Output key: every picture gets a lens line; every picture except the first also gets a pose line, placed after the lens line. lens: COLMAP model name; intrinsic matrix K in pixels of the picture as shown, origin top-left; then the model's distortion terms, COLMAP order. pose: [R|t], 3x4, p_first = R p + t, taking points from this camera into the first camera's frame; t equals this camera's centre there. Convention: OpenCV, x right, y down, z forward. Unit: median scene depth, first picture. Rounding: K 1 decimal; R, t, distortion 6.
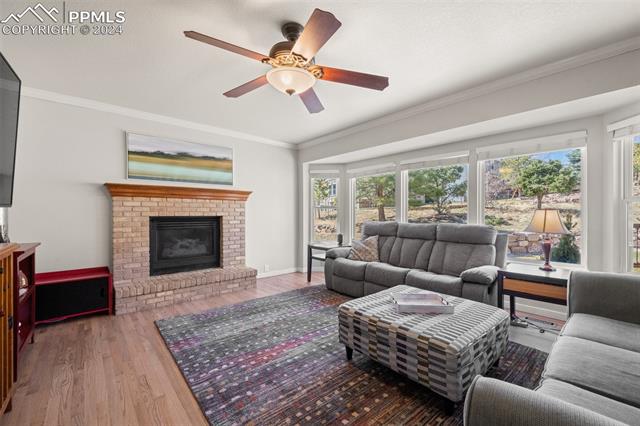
lens RADIAL K [[266.0, 0, 320.0], [0, 266.0, 215.2], [0, 0, 1]] dist [-0.000708, -0.000199]
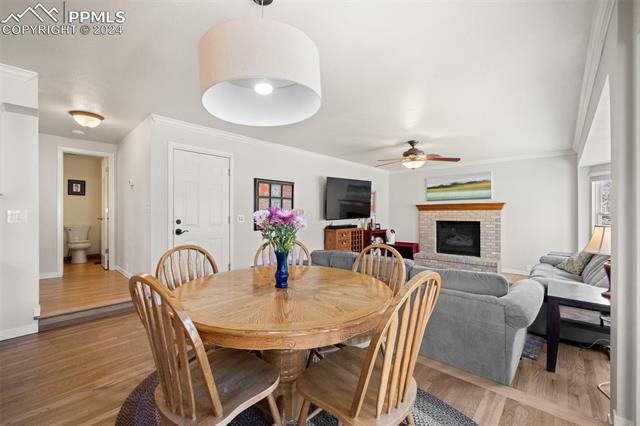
lens RADIAL K [[266.0, 0, 320.8], [0, 266.0, 212.5], [0, 0, 1]] dist [-0.000708, -0.000199]
pose [[0.114308, -0.002822, -0.993441, 1.096095], [-0.005639, 0.999978, -0.003489, -0.039567], [0.993429, 0.006001, 0.114289, -0.022891]]
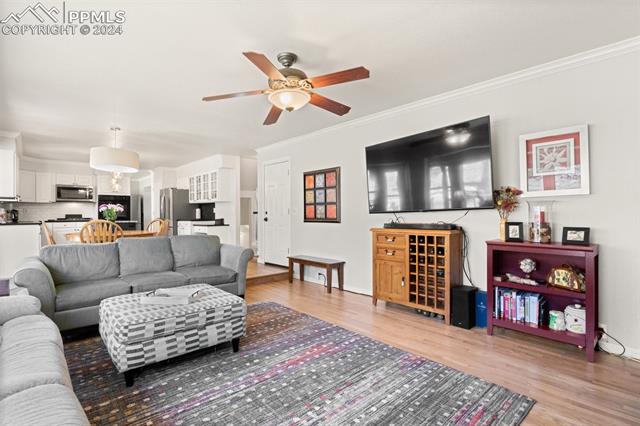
lens RADIAL K [[315.2, 0, 319.5], [0, 315.2, 212.4], [0, 0, 1]] dist [0.000238, 0.000043]
pose [[-0.999576, 0.006261, -0.028449, -0.106387], [0.006292, 0.999980, -0.000977, -0.006805], [0.028442, -0.001155, -0.999595, 1.268823]]
